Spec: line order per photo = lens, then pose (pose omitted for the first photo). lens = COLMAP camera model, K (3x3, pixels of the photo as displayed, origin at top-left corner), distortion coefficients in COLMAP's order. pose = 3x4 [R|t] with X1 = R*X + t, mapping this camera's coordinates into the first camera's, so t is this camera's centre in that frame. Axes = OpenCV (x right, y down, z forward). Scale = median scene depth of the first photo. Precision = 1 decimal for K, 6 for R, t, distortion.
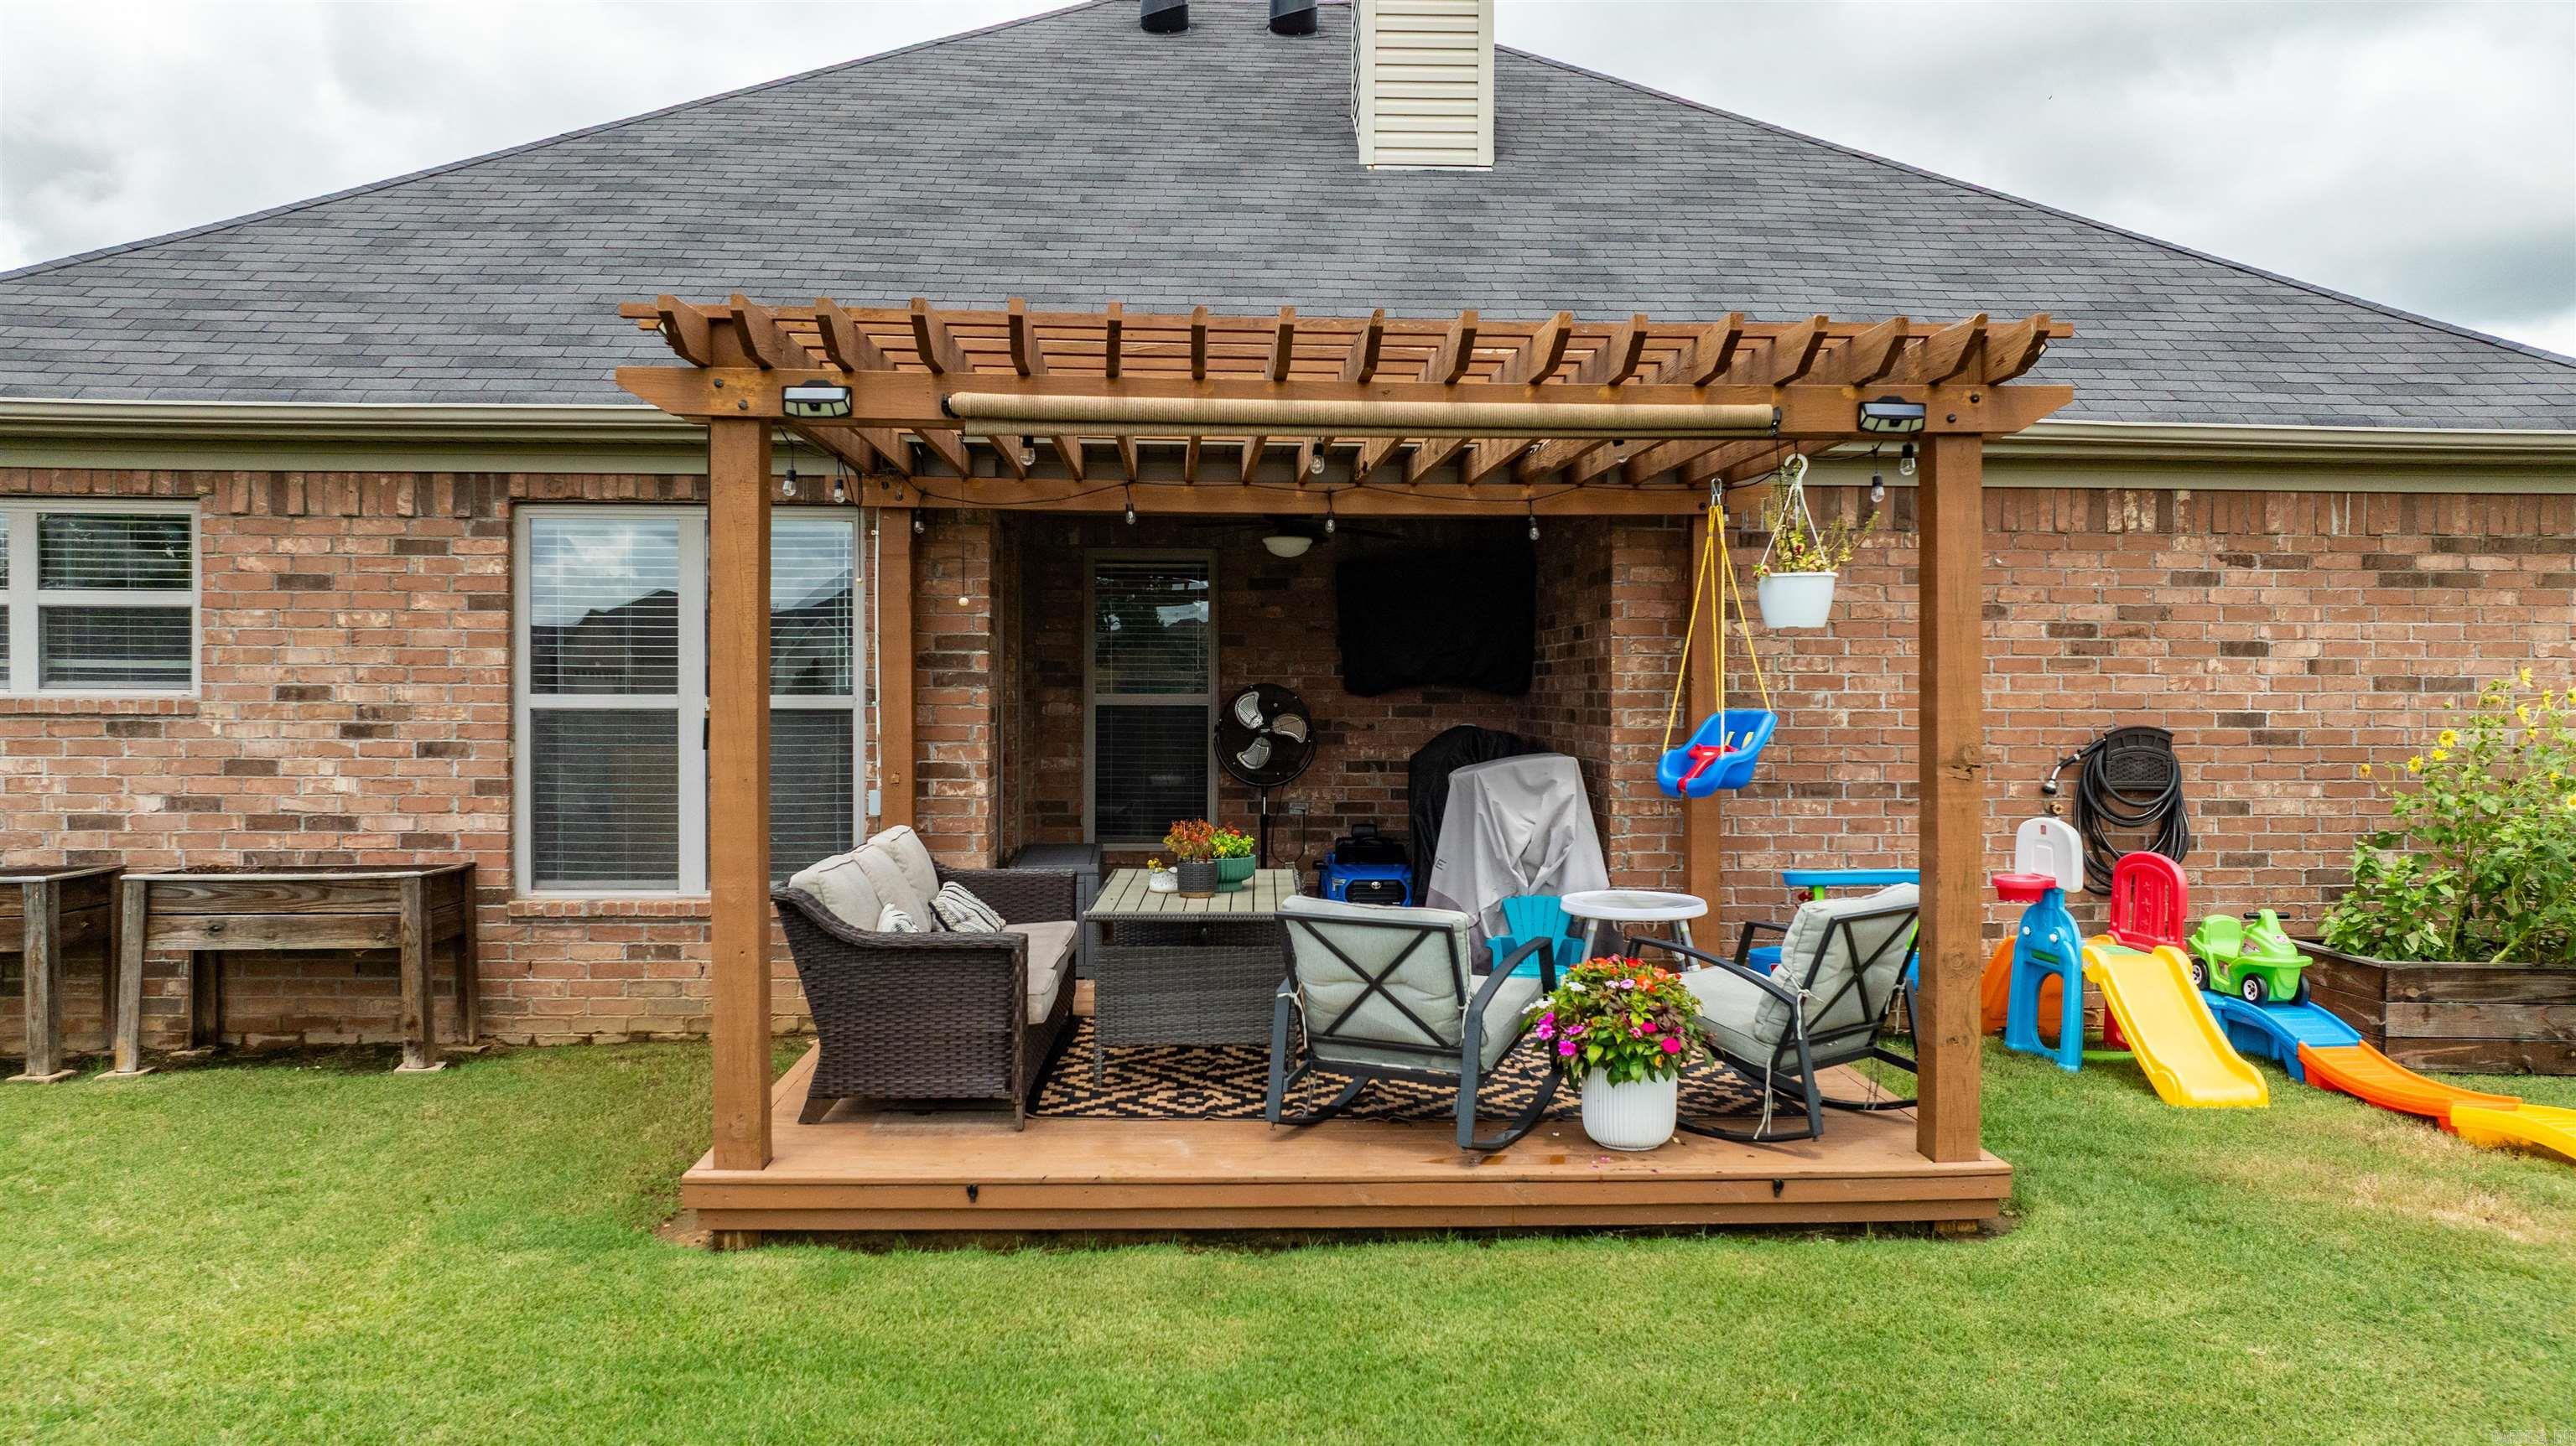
lens RADIAL K [[1814.5, 0, 1279.5], [0, 1814.5, 723.1], [0, 0, 1]] dist [-0.028427, 0.020080]
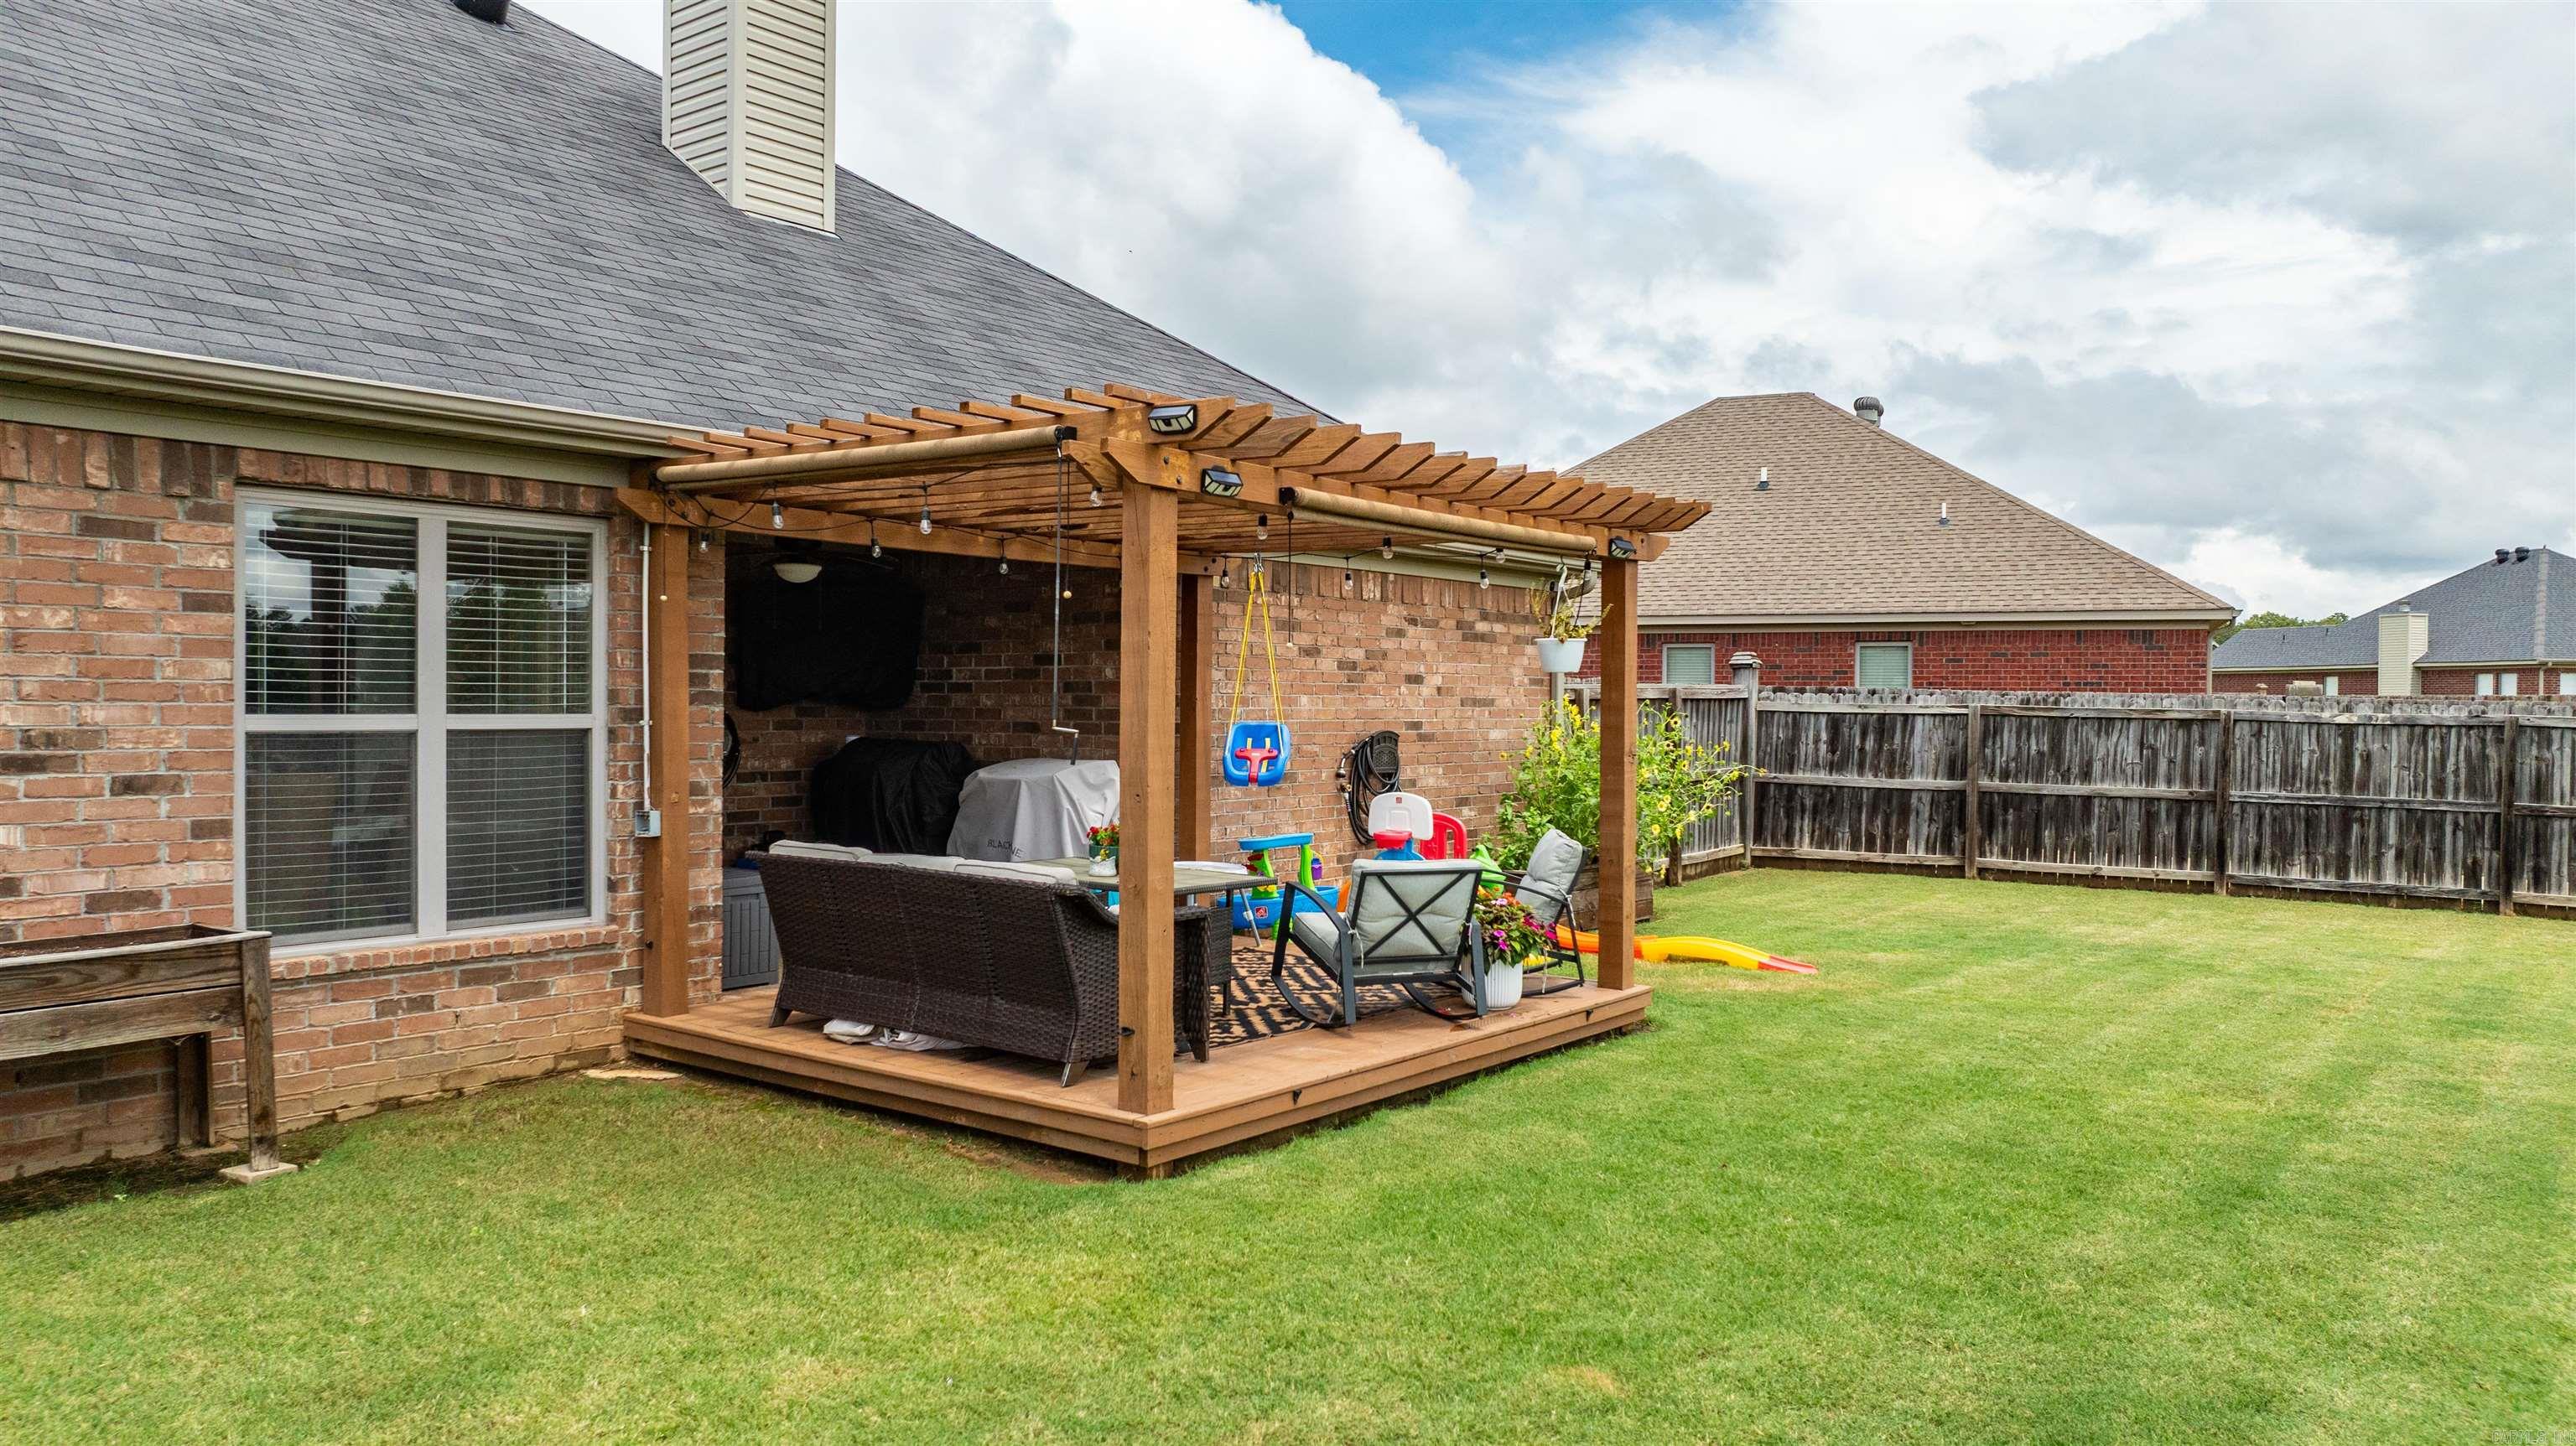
lens RADIAL K [[1814.5, 0, 1285.7], [0, 1814.5, 712.4], [0, 0, 1]] dist [-0.028427, 0.020080]
pose [[0.638632, -0.003986, 0.769502, -0.751781], [0.010836, 0.999934, -0.003814, -0.008711], [-0.769436, 0.010774, 0.638633, 0.105509]]
